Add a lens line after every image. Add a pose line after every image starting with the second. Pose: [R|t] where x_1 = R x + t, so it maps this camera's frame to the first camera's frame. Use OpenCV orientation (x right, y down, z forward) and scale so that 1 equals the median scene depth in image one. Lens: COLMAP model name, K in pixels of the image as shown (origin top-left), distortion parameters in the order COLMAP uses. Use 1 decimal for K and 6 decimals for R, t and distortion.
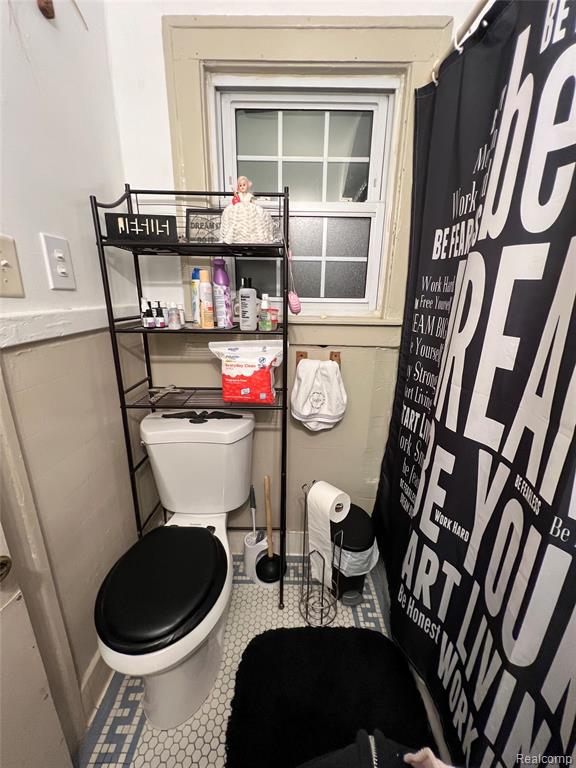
lens RADIAL K [[305.4, 0, 288.0], [0, 305.4, 384.0], [0, 0, 1]] dist [-0.002811, -0.000048]
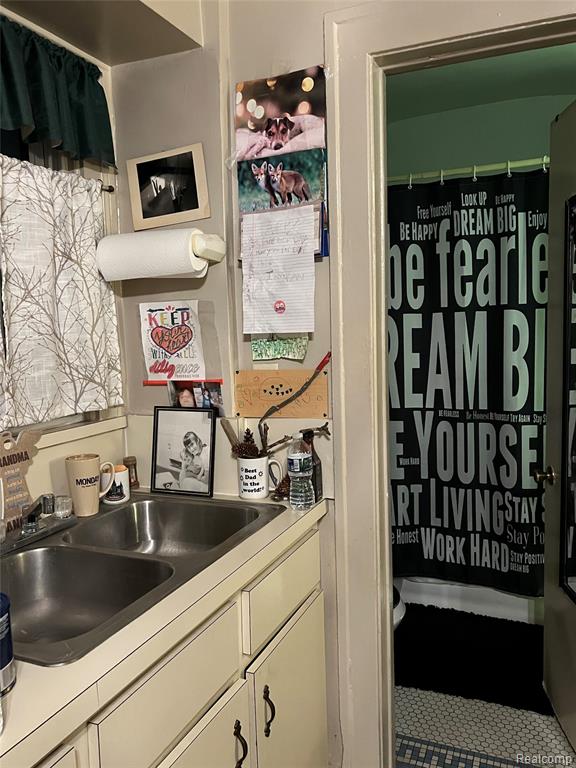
lens RADIAL K [[635.7, 0, 288.0], [0, 635.7, 384.0], [0, 0, 1]] dist [0.110201, -0.216626]
pose [[0.378361, -0.129018, 0.916623, -3.822127], [0.296611, 0.954923, 0.011975, -0.267941], [-0.876849, 0.267350, 0.399574, 0.029798]]
